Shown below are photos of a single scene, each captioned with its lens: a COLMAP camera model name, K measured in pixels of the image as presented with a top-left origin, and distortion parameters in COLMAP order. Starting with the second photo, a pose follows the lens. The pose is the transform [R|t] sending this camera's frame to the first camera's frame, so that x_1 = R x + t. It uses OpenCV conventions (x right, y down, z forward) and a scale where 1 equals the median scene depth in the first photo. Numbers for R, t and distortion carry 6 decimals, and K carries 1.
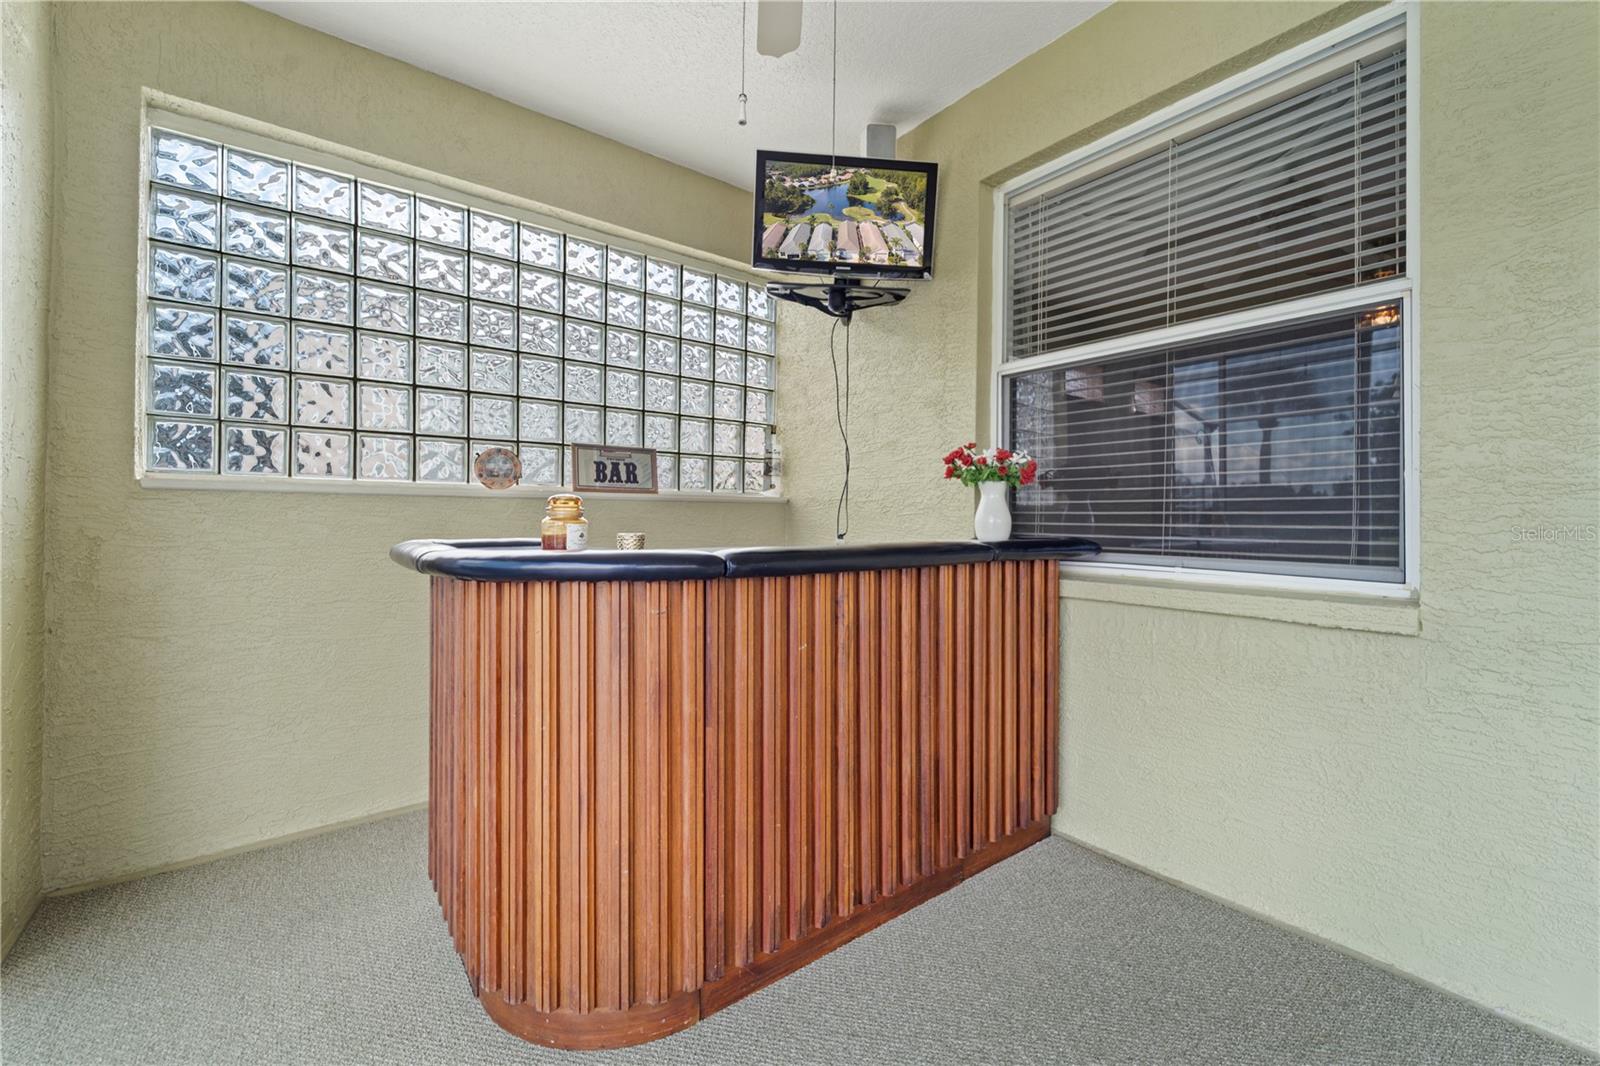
lens RADIAL K [[641.5, 0, 804.2], [0, 641.5, 517.8], [0, 0, 1]] dist [0.001777, 0.000011]
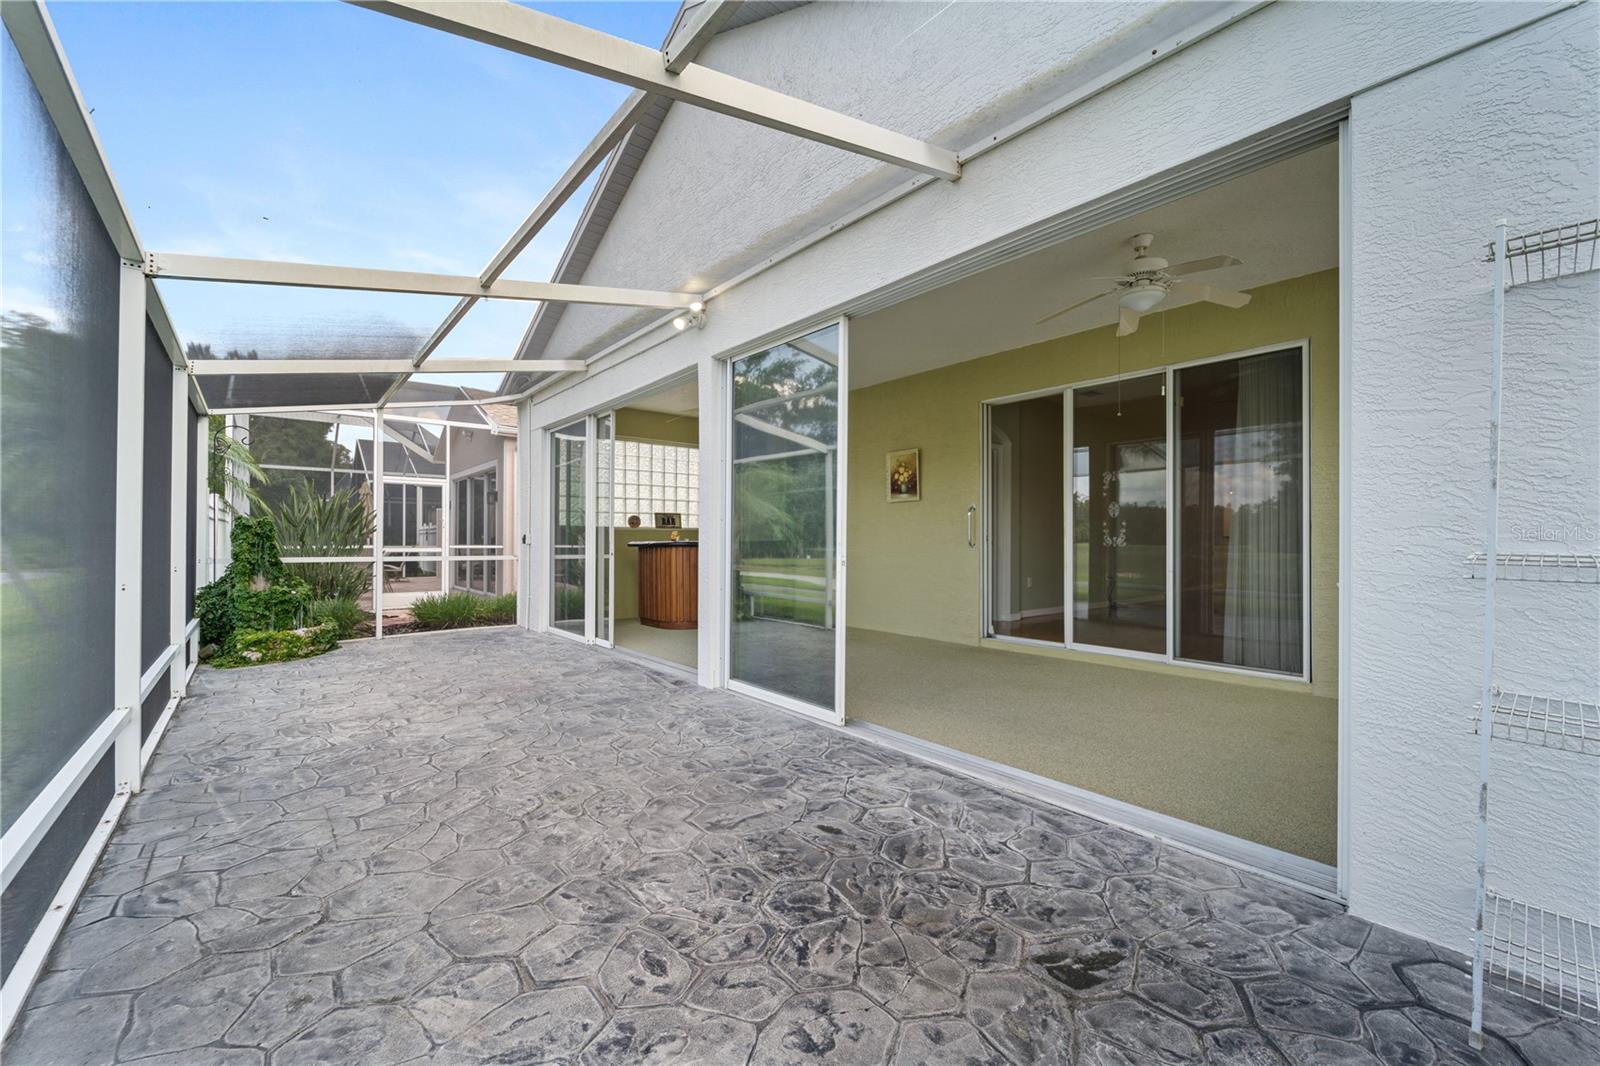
lens RADIAL K [[641.5, 0, 804.2], [0, 641.5, 517.8], [0, 0, 1]] dist [0.001777, 0.000011]
pose [[0.999775, -0.002240, 0.021084, 0.278845], [0.003008, 0.999330, -0.036466, 0.023448], [-0.020988, 0.036521, 0.999112, -1.989831]]
